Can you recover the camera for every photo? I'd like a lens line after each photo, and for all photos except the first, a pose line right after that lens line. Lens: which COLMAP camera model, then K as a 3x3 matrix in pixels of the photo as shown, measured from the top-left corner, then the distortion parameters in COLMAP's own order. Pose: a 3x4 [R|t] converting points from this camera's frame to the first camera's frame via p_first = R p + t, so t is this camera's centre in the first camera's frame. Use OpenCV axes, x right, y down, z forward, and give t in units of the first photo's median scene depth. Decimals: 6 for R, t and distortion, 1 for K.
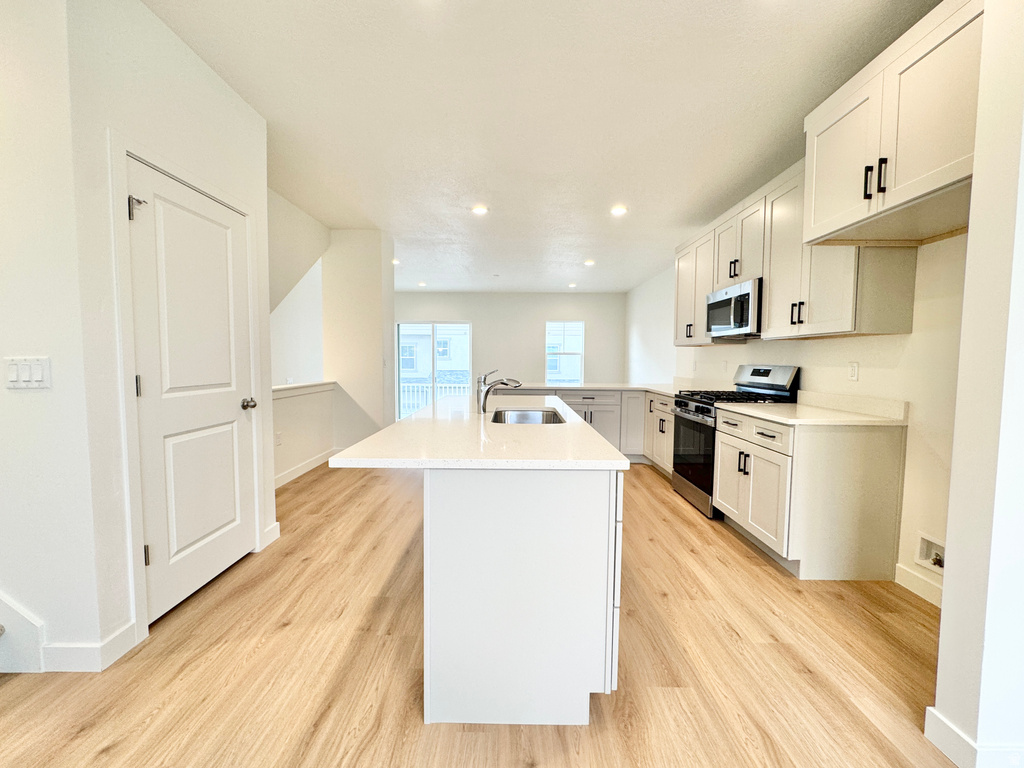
lens RADIAL K [[410.6, 0, 513.5], [0, 410.6, 381.8], [0, 0, 1]] dist [0.001371, 0.000102]
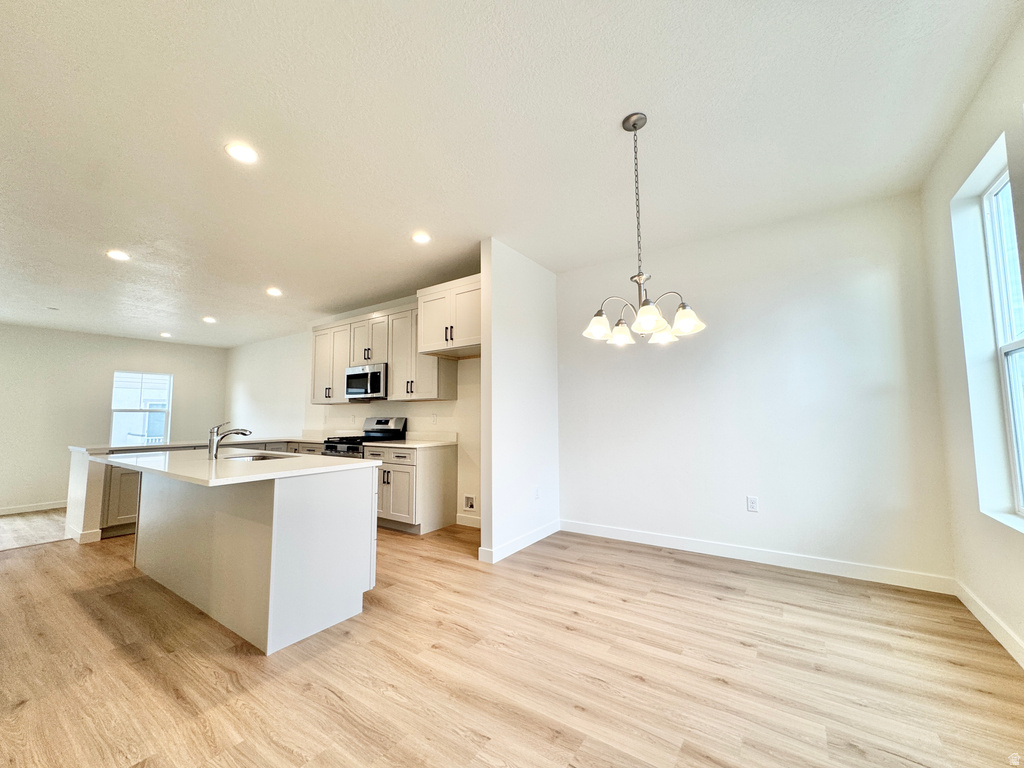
lens RADIAL K [[410.6, 0, 513.5], [0, 410.6, 381.8], [0, 0, 1]] dist [0.001371, 0.000102]
pose [[0.559958, 0.057460, 0.826526, -0.577335], [0.058682, 0.992336, -0.108743, 0.033582], [-0.826440, 0.109393, 0.552295, -0.386583]]
